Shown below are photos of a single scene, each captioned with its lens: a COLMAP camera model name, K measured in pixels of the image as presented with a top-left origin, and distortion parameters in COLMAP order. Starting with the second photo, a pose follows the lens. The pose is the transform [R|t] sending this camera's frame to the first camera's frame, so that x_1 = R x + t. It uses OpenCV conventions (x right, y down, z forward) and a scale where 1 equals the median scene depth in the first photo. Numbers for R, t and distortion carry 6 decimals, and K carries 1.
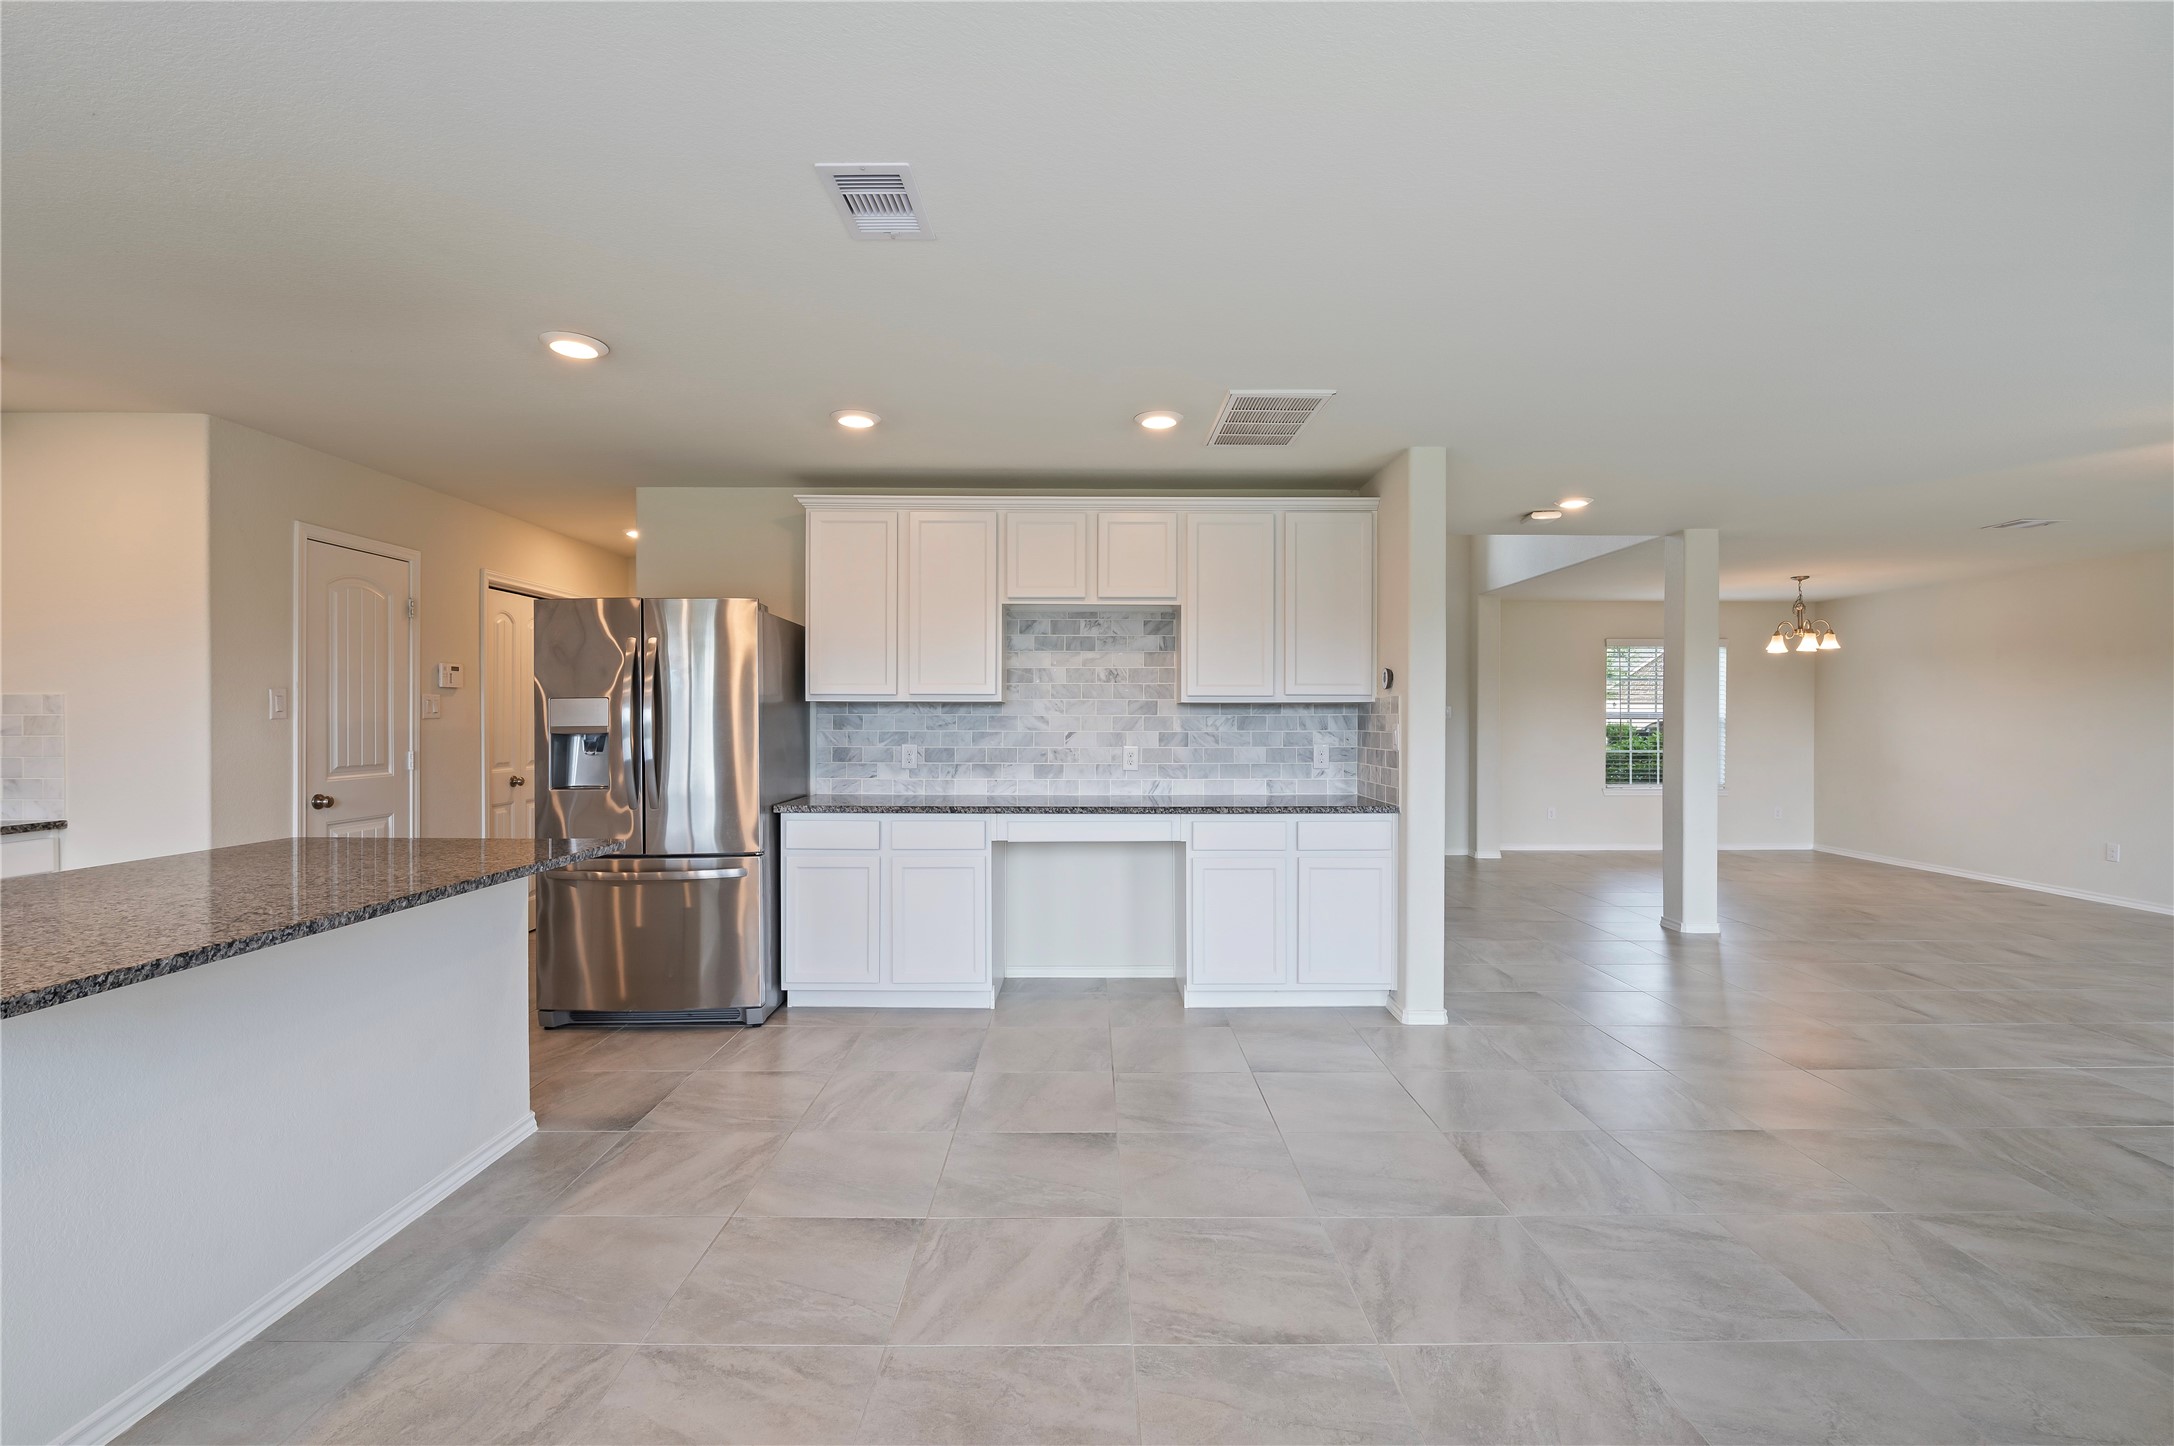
lens RADIAL K [[971.8, 0, 1099.0], [0, 971.8, 718.5], [0, 0, 1]] dist [-0.013531, 0.000247]
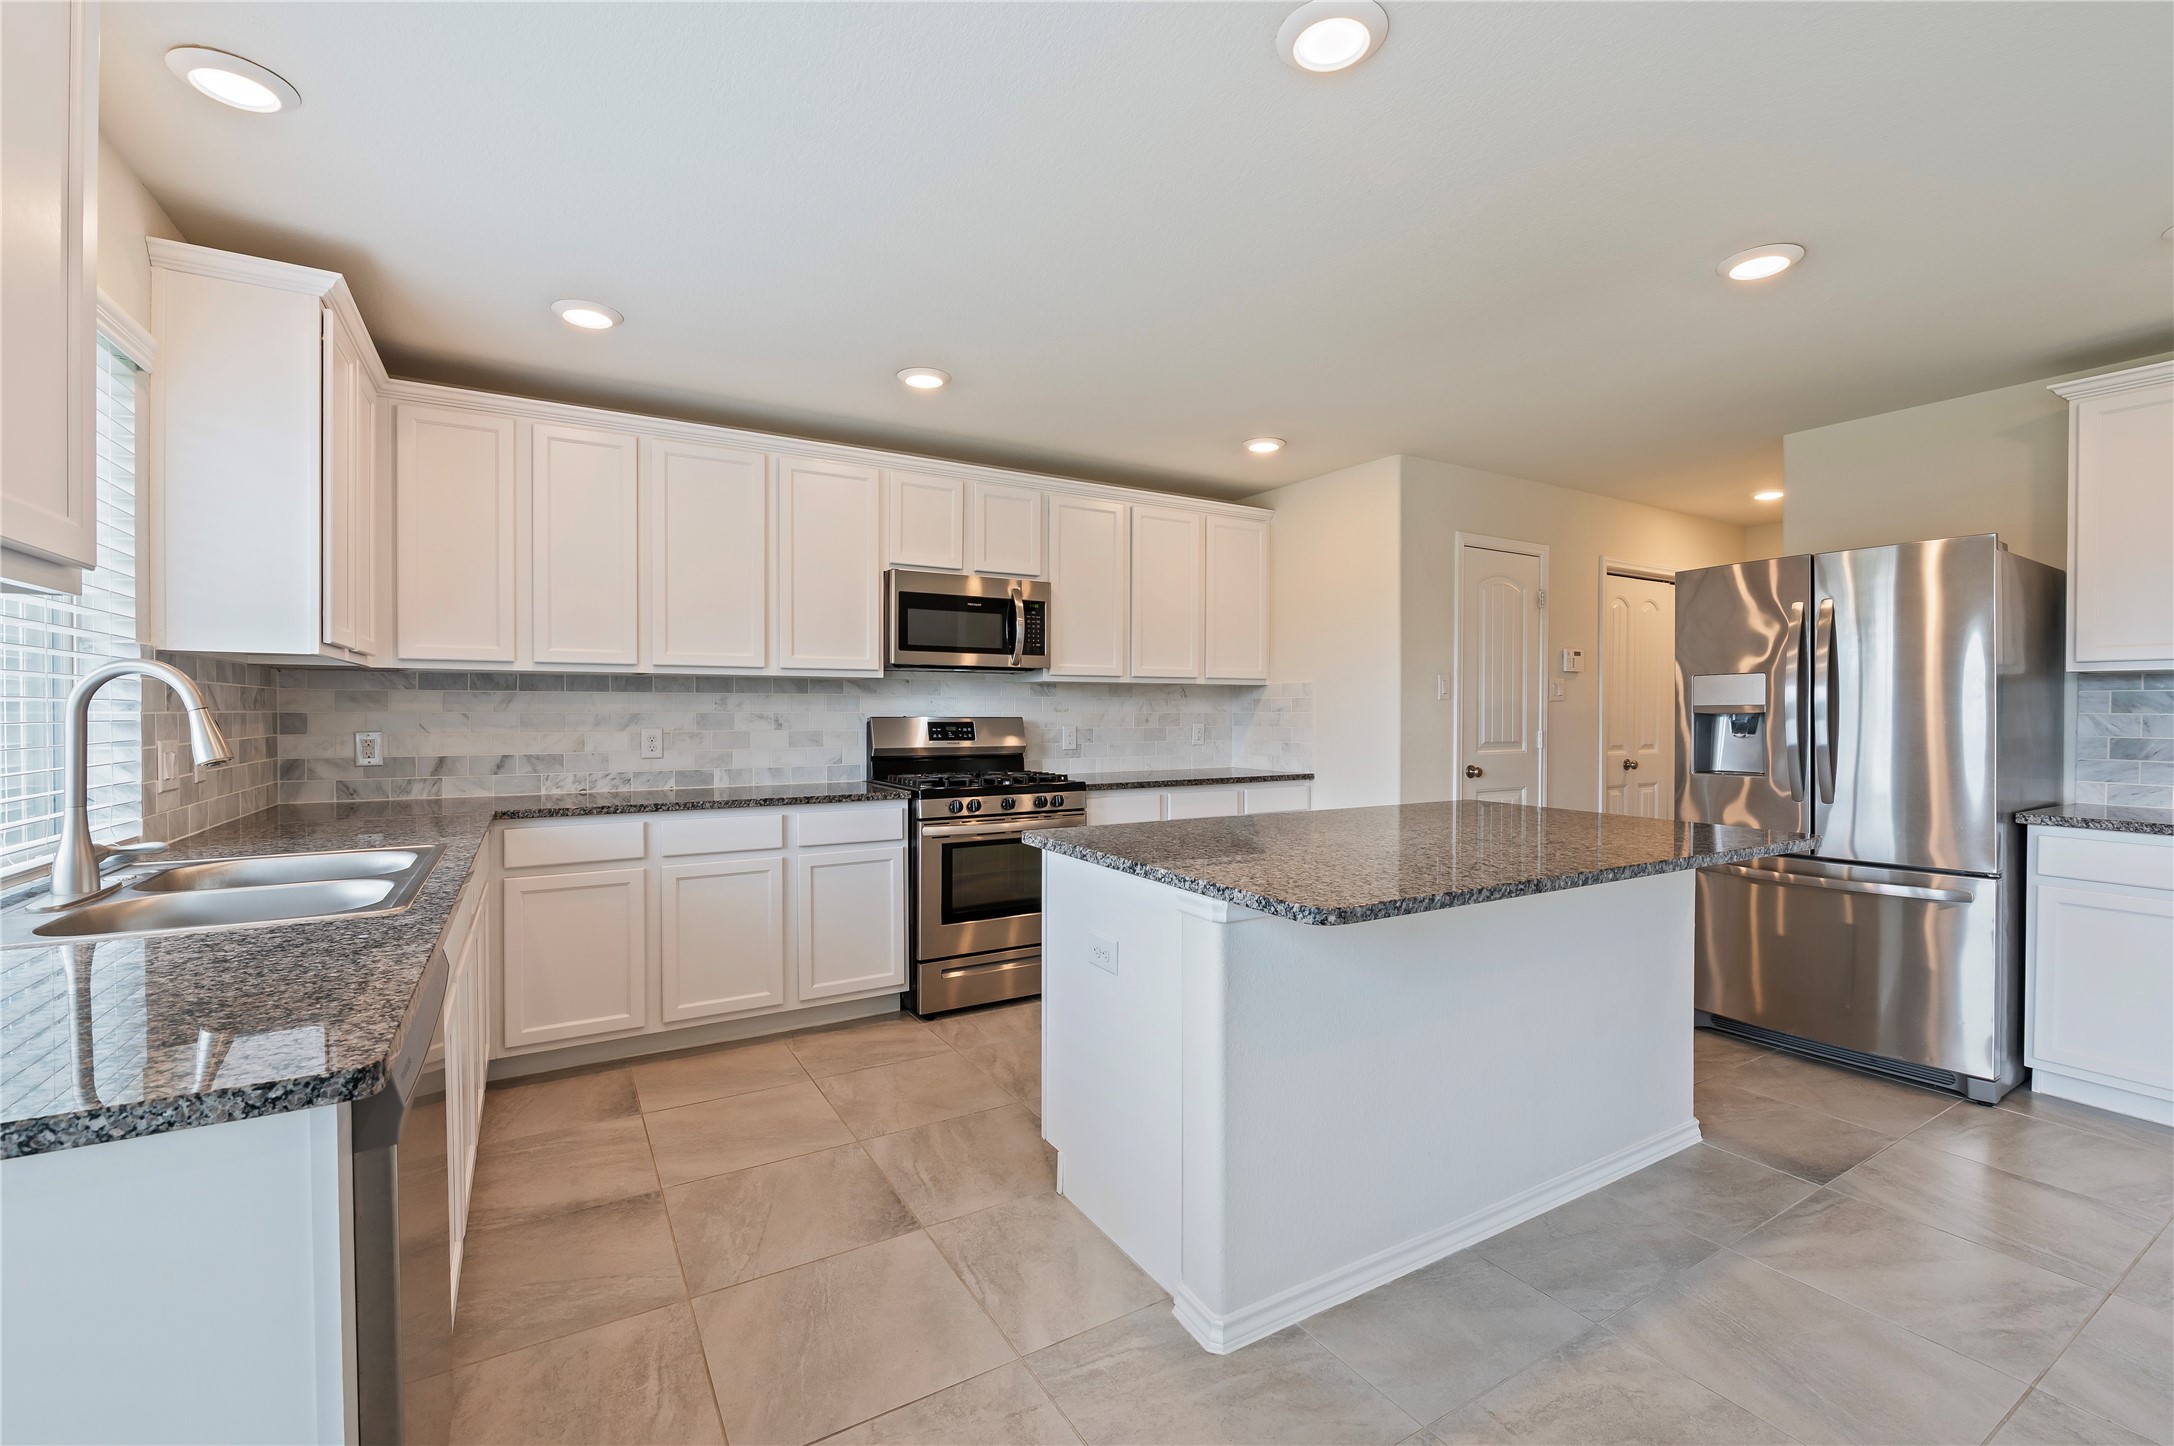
lens RADIAL K [[921.7, 0, 1090.3], [0, 921.7, 711.8], [0, 0, 1]] dist [-0.003212, -0.000793]
pose [[0.514916, 0.004508, -0.857229, -0.105202], [-0.003819, 0.999988, 0.002965, 0.014158], [0.857232, 0.001747, 0.514927, 0.039820]]
